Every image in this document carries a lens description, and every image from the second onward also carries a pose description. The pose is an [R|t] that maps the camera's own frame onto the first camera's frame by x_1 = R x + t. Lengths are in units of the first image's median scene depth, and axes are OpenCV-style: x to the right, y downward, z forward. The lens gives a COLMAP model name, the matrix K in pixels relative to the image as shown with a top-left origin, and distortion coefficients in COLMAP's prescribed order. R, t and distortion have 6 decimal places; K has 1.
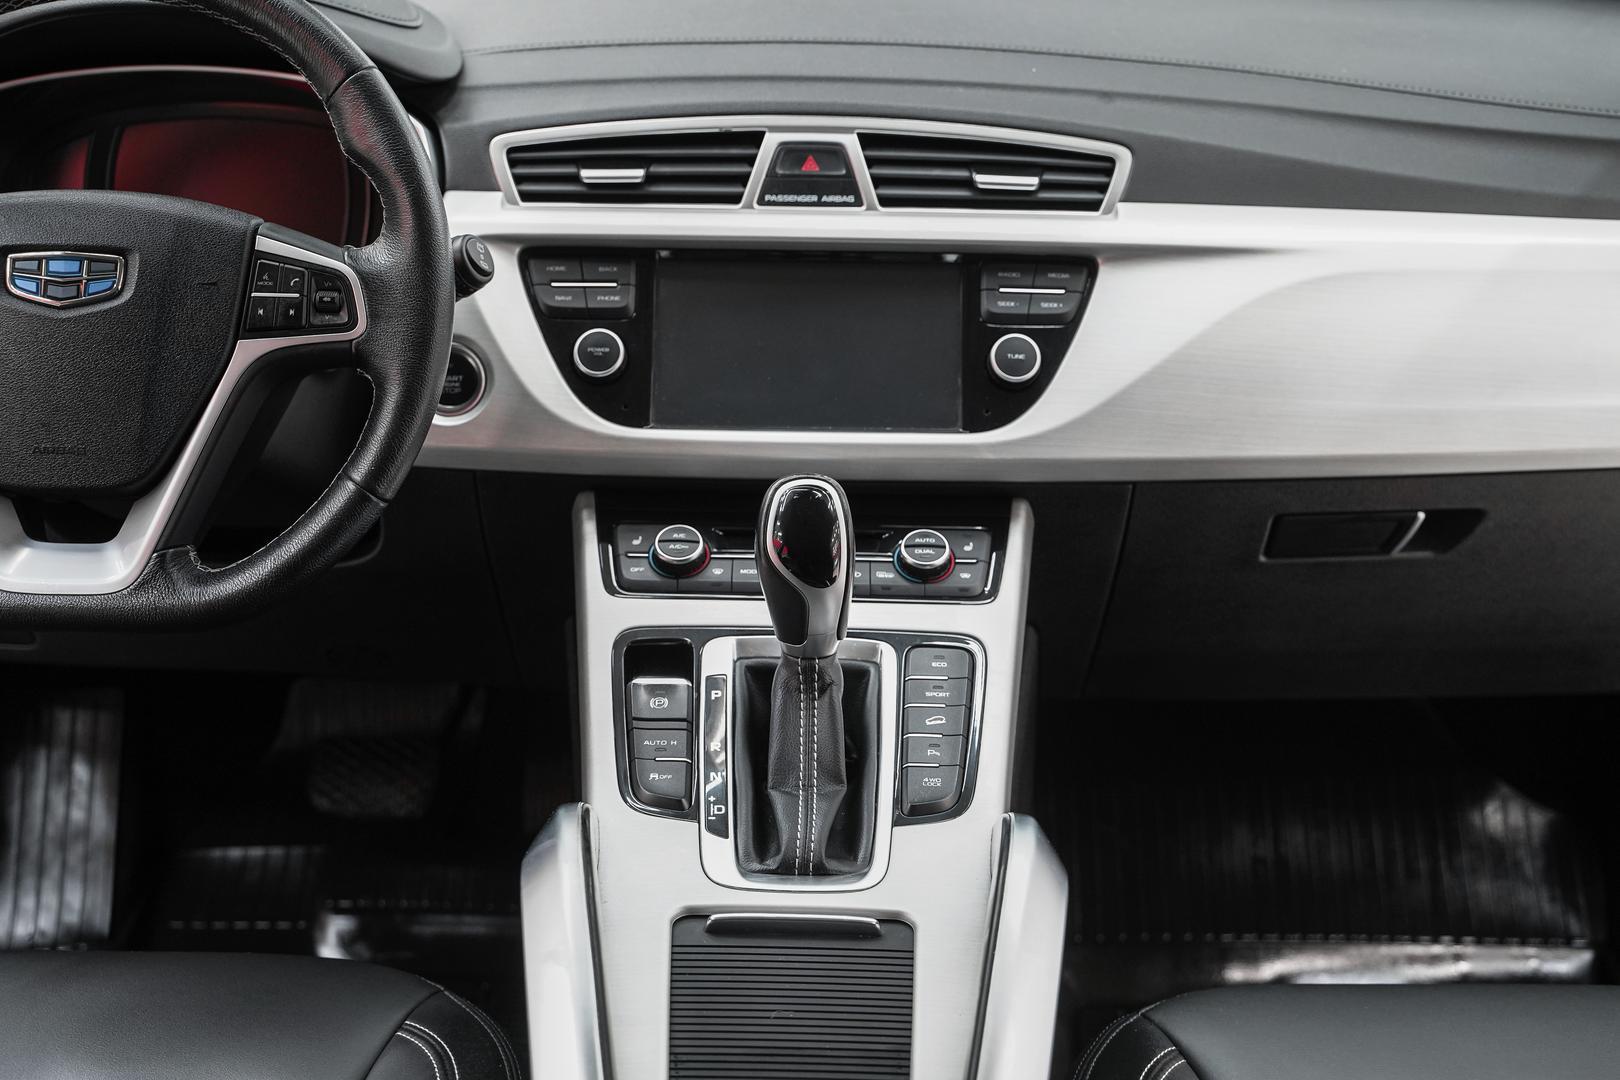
lens RADIAL K [[2192.5, 0, 816.8], [0, 2192.5, 507.0], [0, 0, 1]] dist [0.008665, 0.007293]
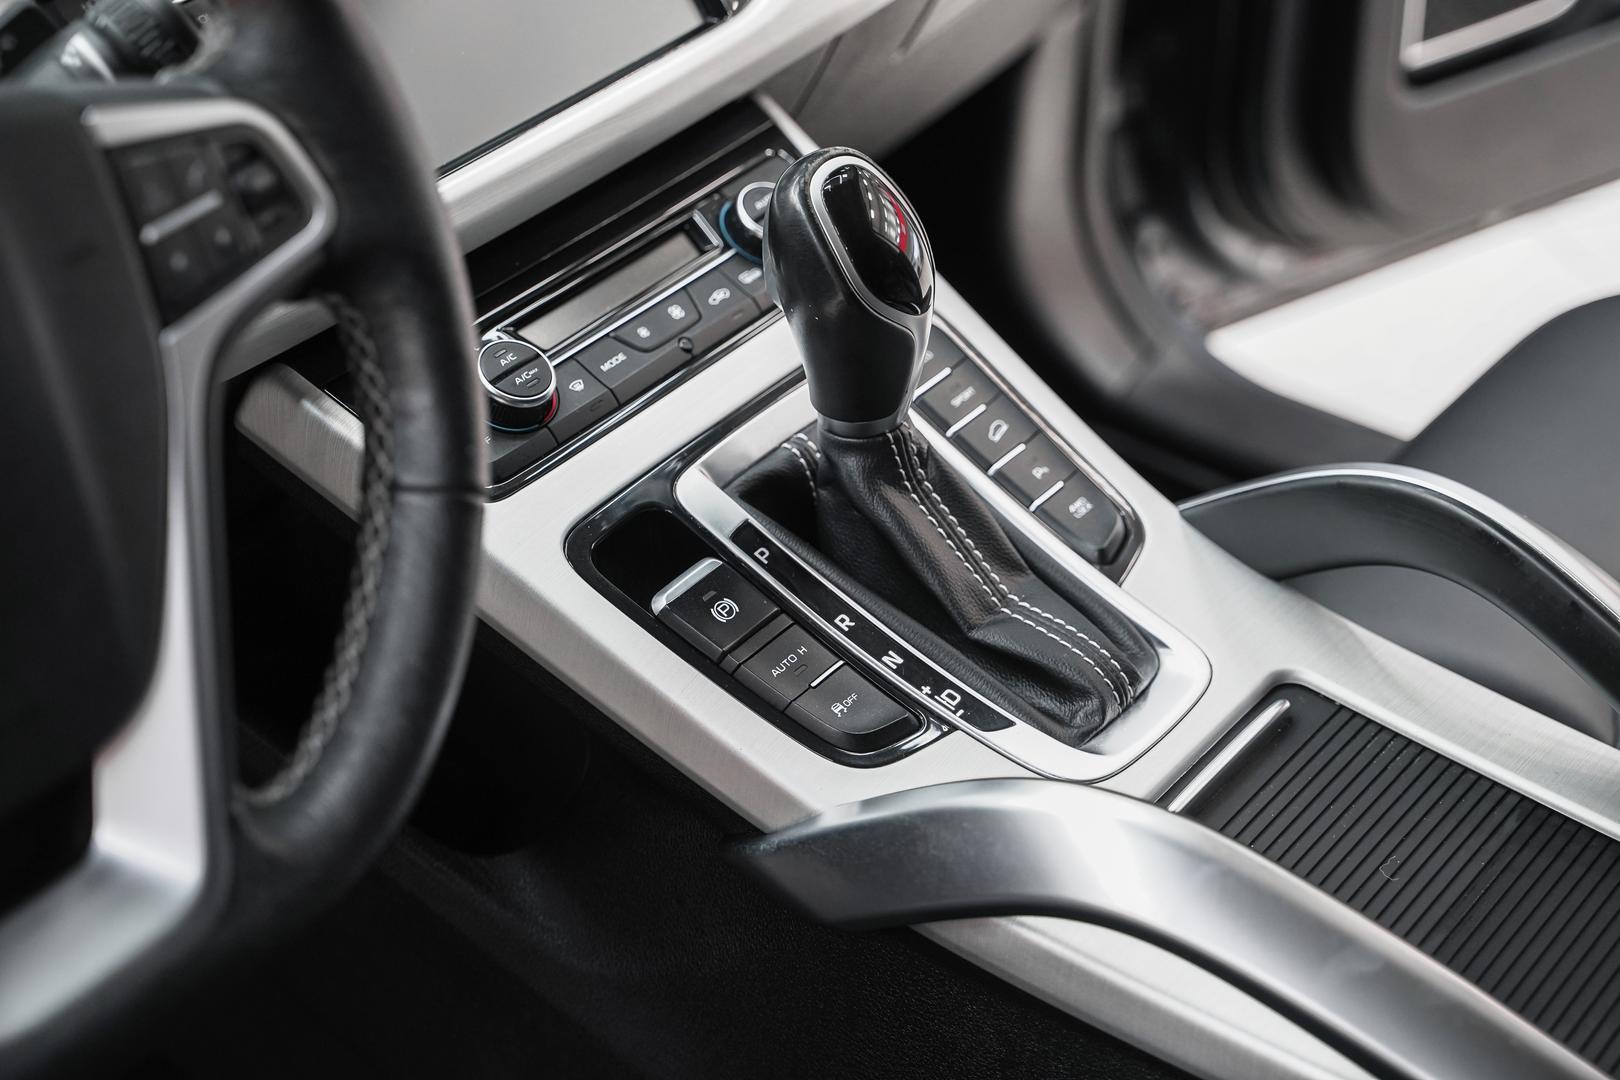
lens RADIAL K [[2904.8, 0, 810.0], [0, 2904.8, 540.0], [0, 0, 1]] dist [0.049130, 0.084895]
pose [[0.593557, -0.467689, 0.654948, -0.527726], [0.314277, 0.883893, 0.346357, -0.181547], [-0.740892, 0.000252, 0.671624, 0.411474]]
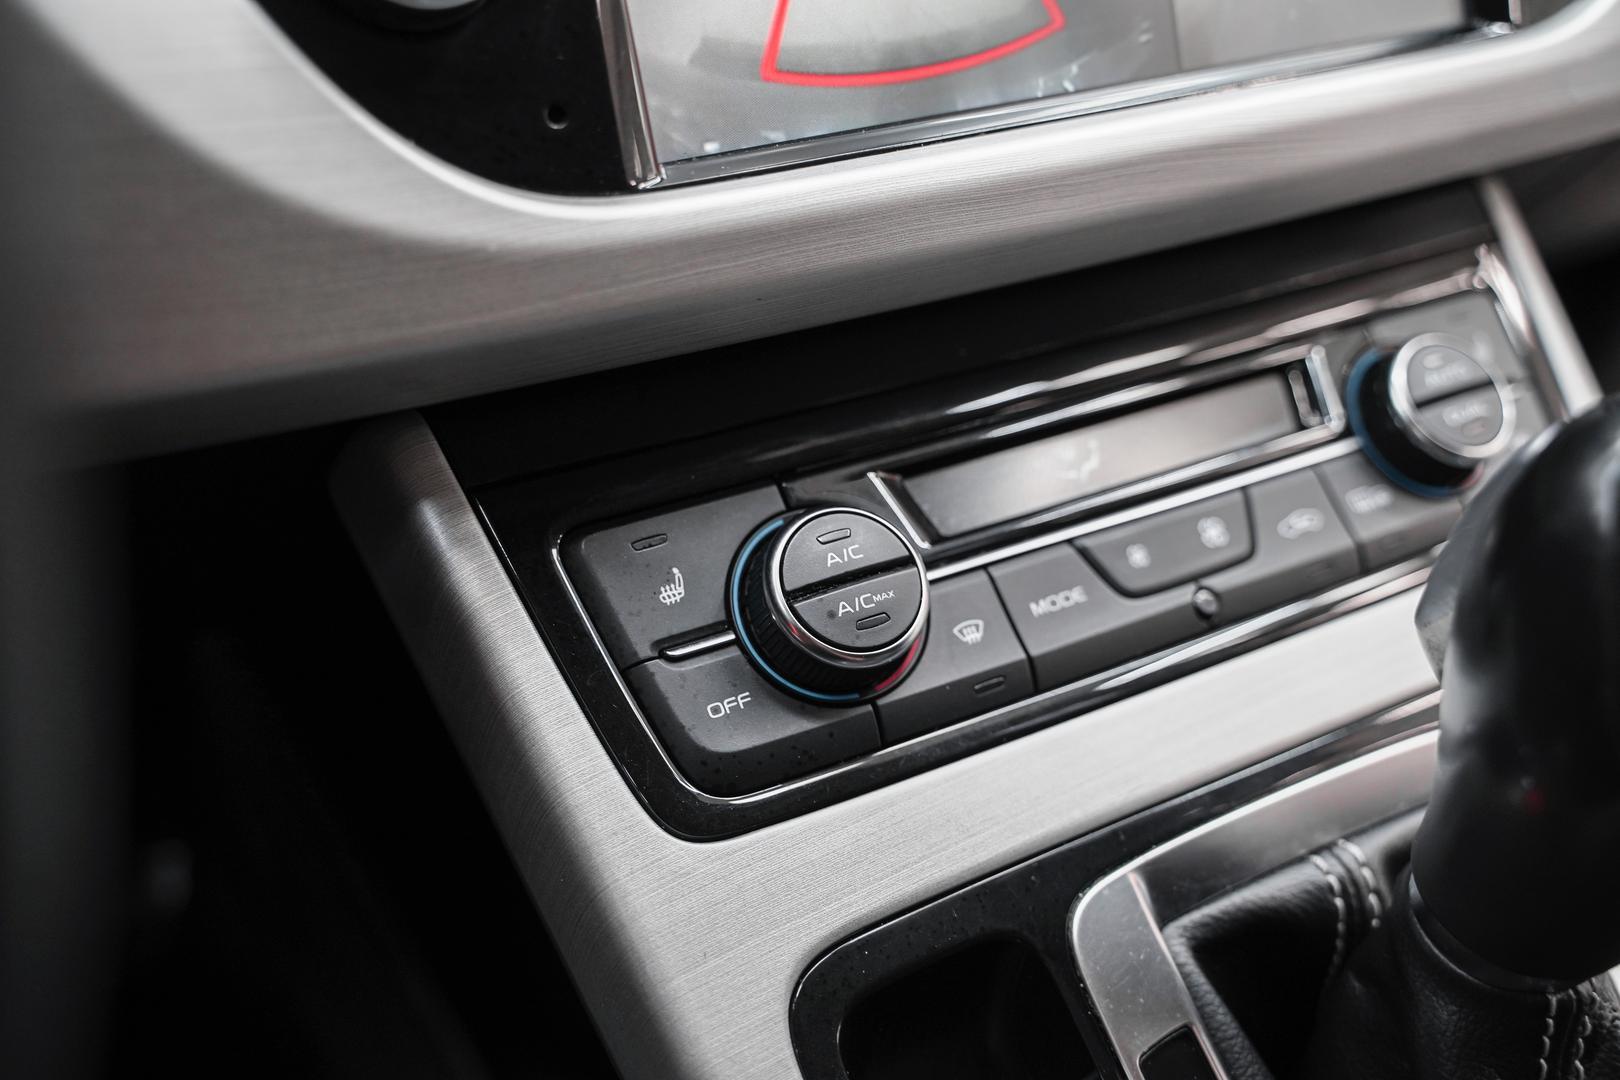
lens RADIAL K [[1603.8, 0, 810.0], [0, 1603.8, 540.0], [0, 0, 1]] dist [0.000595, -0.000343]
pose [[0.868843, -0.270066, 0.414941, -0.148830], [0.085644, 0.907468, 0.411300, -0.073428], [-0.487624, -0.321818, 0.811577, 0.810127]]
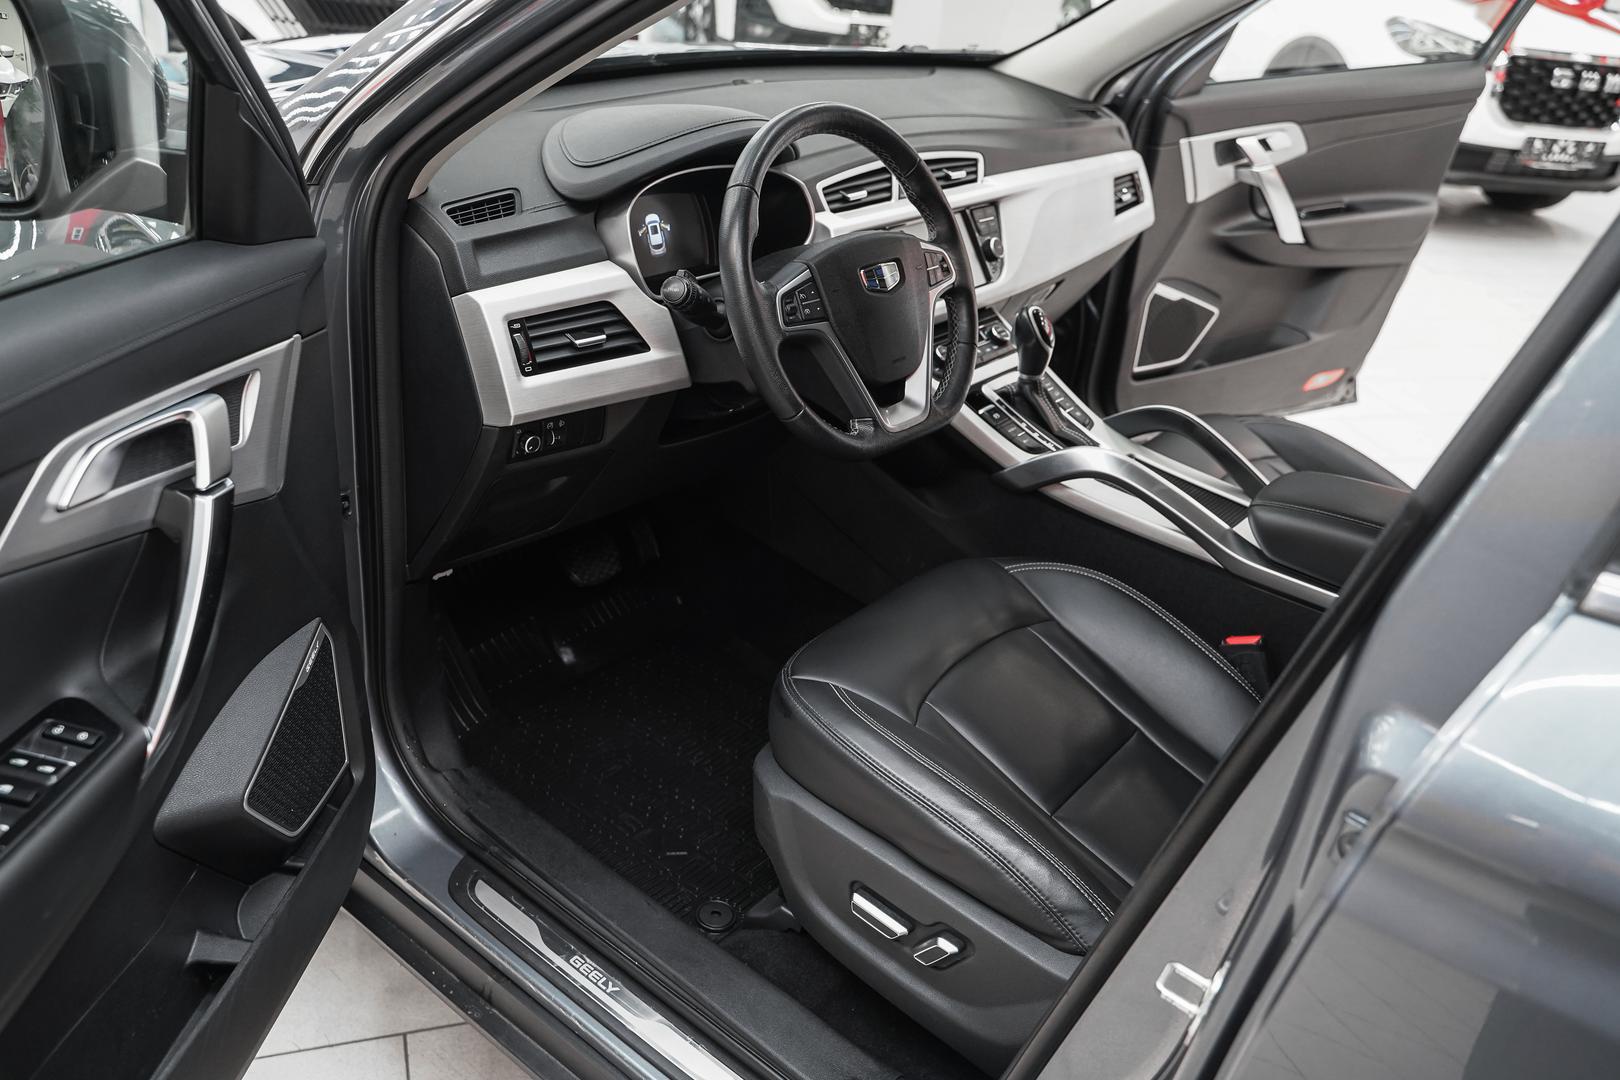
lens RADIAL K [[1311.6, 0, 810.0], [0, 1311.6, 540.0], [0, 0, 1]] dist [-0.002077, 0.002441]
pose [[0.616148, -0.328541, 0.715837, -1.156770], [0.211579, 0.944484, 0.251366, -0.167894], [-0.758680, -0.003423, 0.651454, 0.212040]]
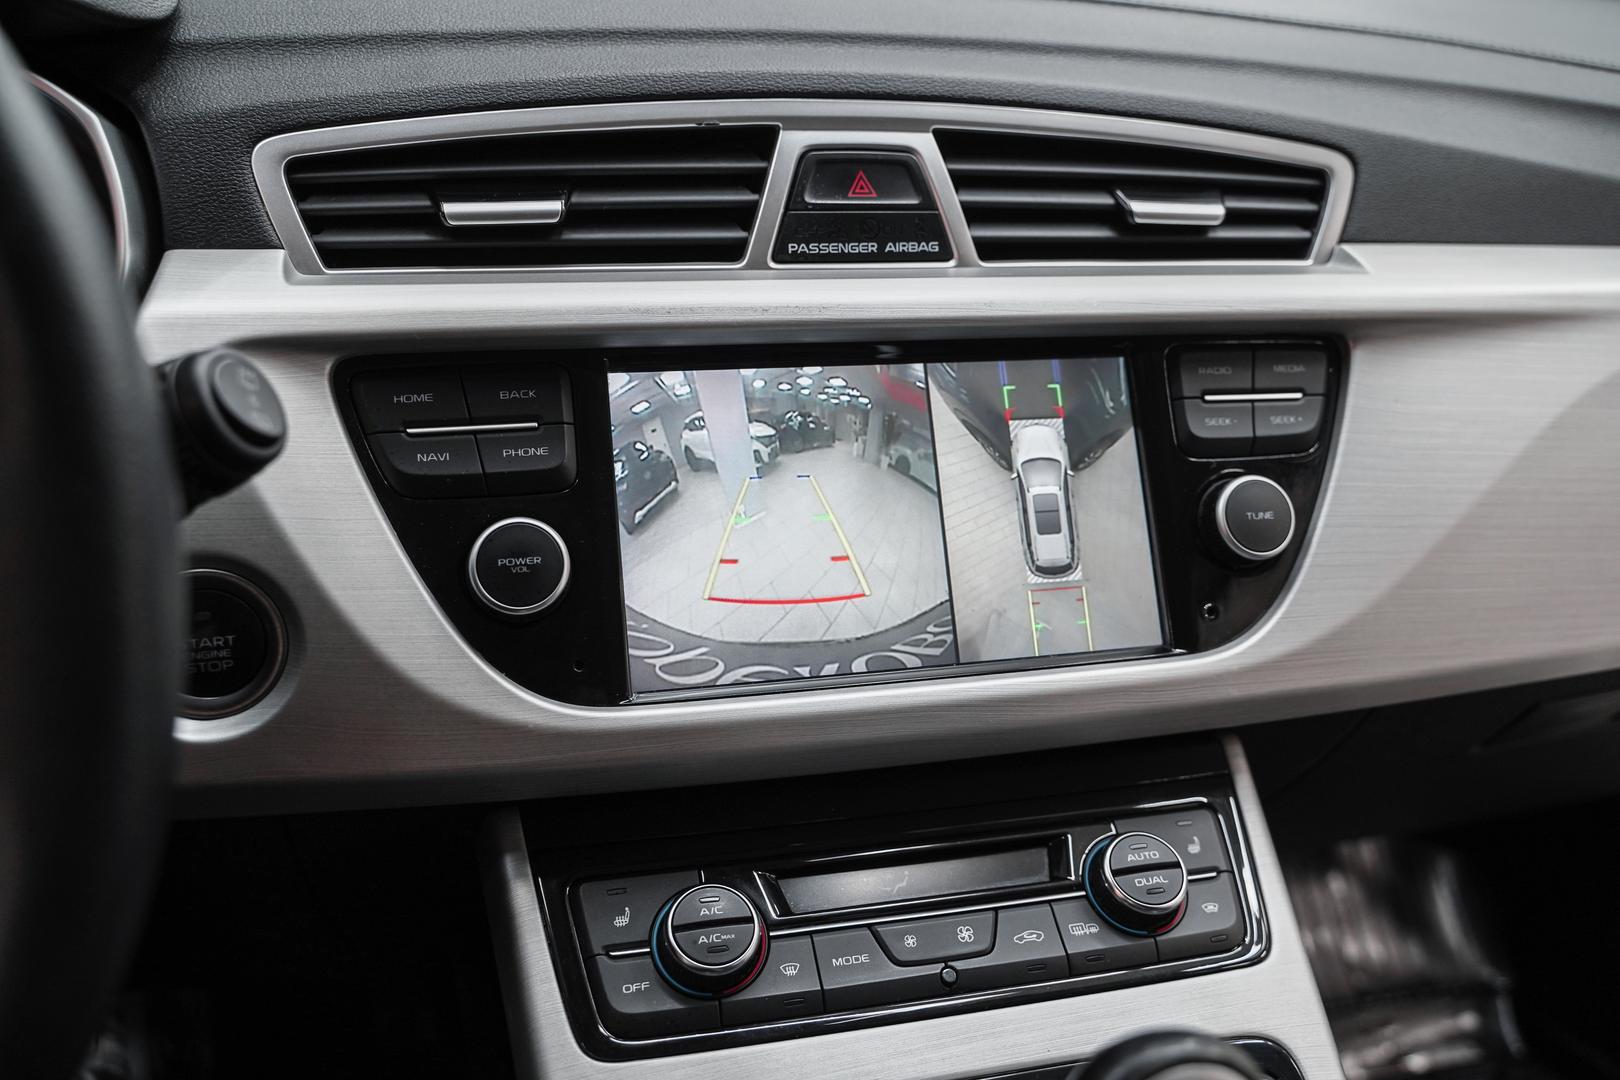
lens RADIAL K [[1325.5, 0, 830.9], [0, 1325.5, 547.3], [0, 0, 1]] dist [-0.000257, 0.000293]
pose [[0.967850, -0.076350, 0.239659, -0.101234], [0.057041, 0.994617, 0.086505, -0.095467], [-0.244973, -0.070054, 0.966996, 0.677089]]
